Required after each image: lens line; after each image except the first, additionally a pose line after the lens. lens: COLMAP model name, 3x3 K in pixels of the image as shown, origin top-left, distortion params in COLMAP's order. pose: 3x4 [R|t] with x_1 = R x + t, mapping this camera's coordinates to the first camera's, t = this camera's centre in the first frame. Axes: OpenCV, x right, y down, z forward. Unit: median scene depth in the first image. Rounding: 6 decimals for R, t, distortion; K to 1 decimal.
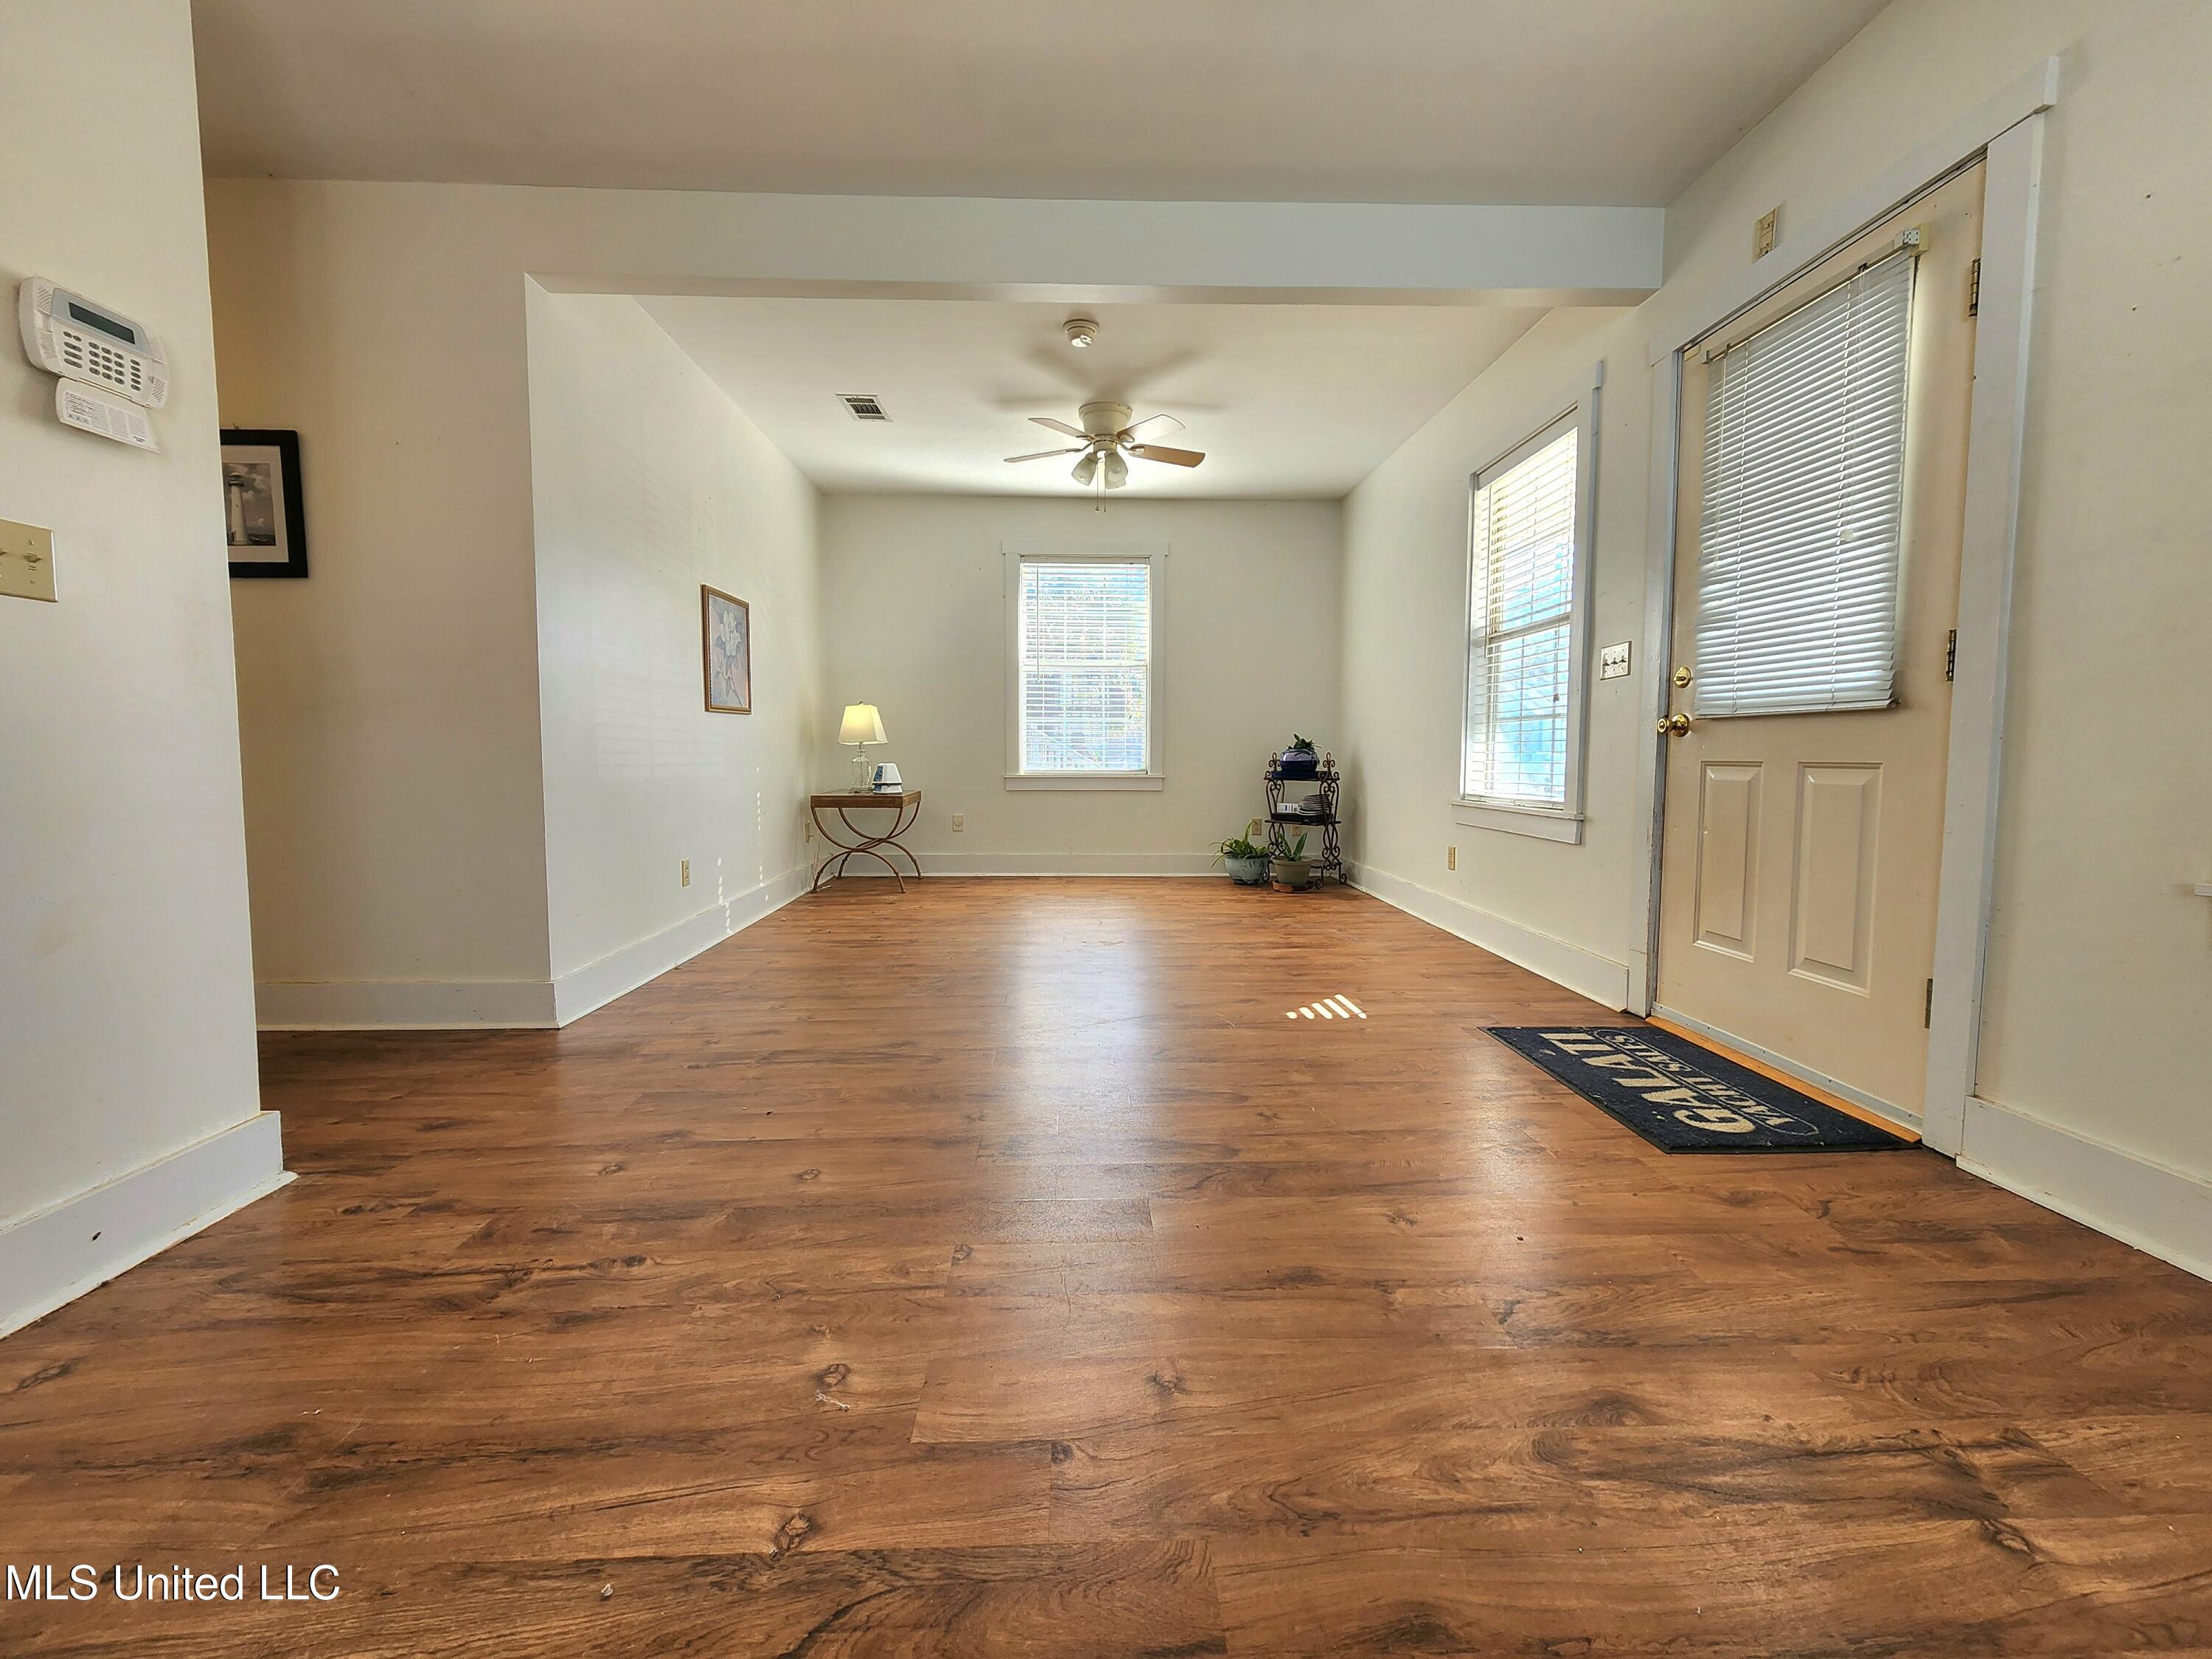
lens RADIAL K [[928.3, 0, 1109.4], [0, 928.3, 810.2], [0, 0, 1]] dist [0.001172, -0.000083]
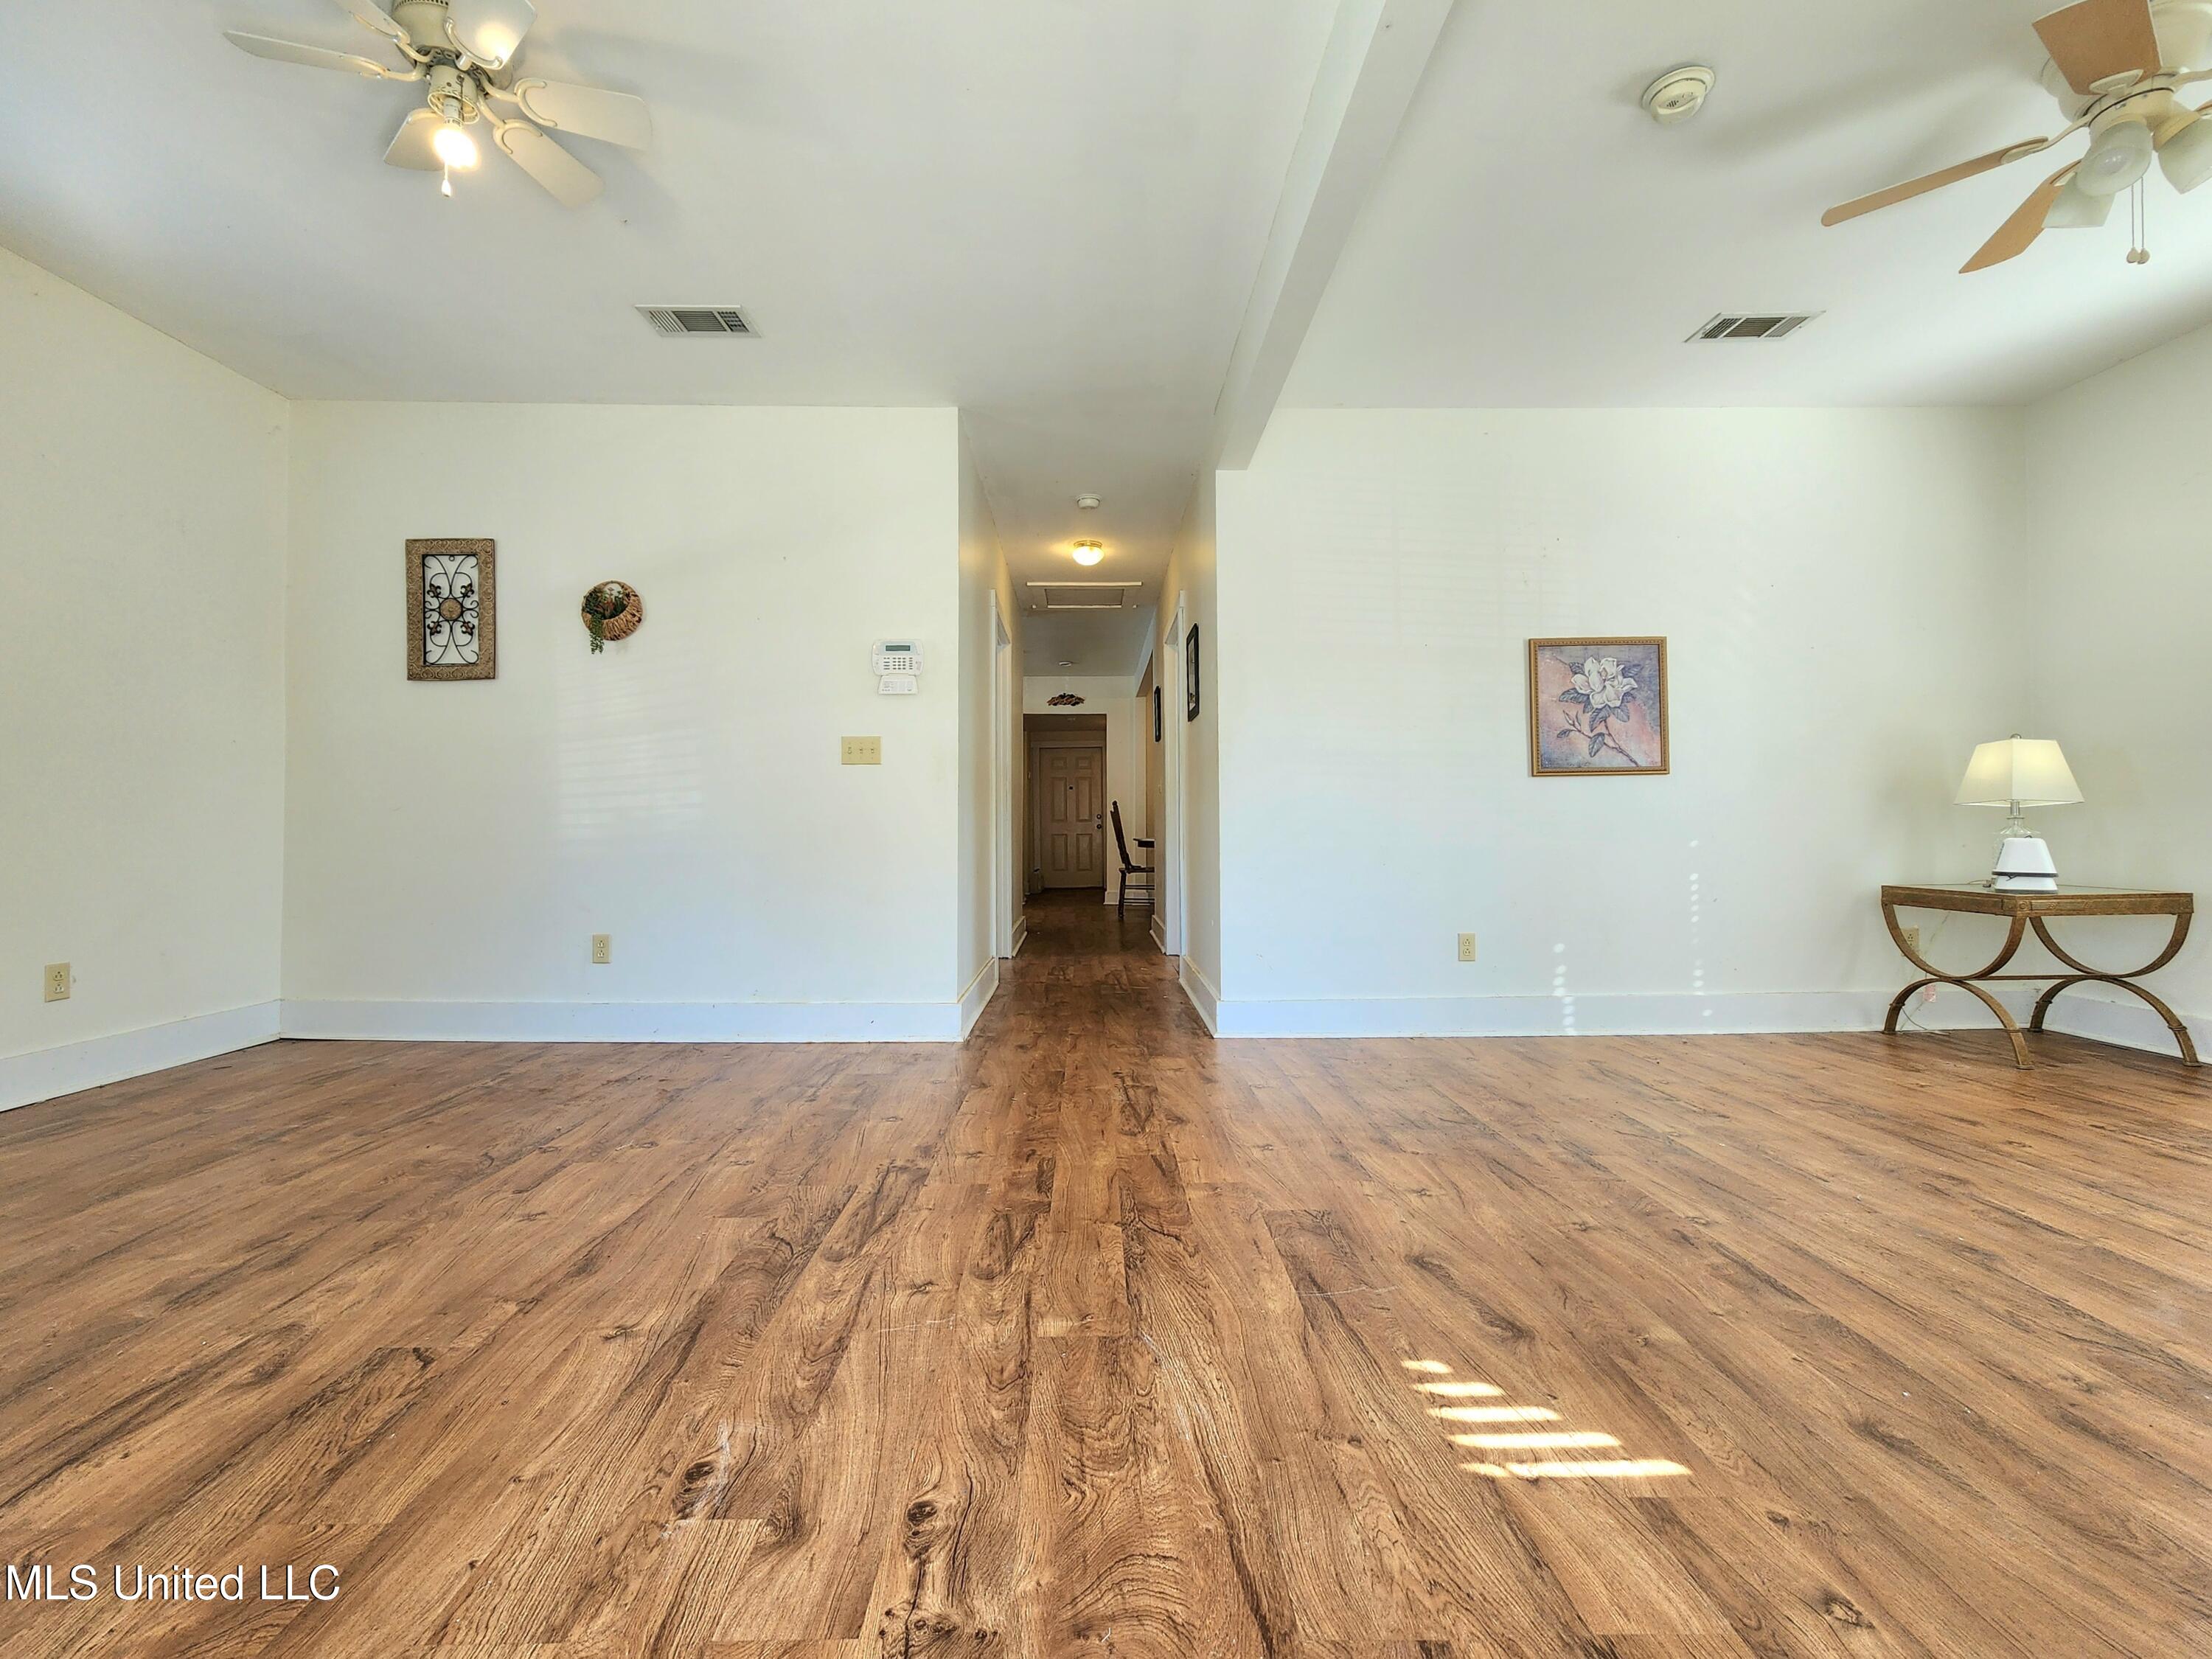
lens RADIAL K [[957.3, 0, 1104.8], [0, 957.3, 819.8], [0, 0, 1]] dist [0.000607, -0.000264]
pose [[-0.045661, -0.010399, -0.998903, 1.769164], [-0.059603, 0.998193, -0.007667, -0.111942], [0.997177, 0.059188, -0.046198, 2.141389]]
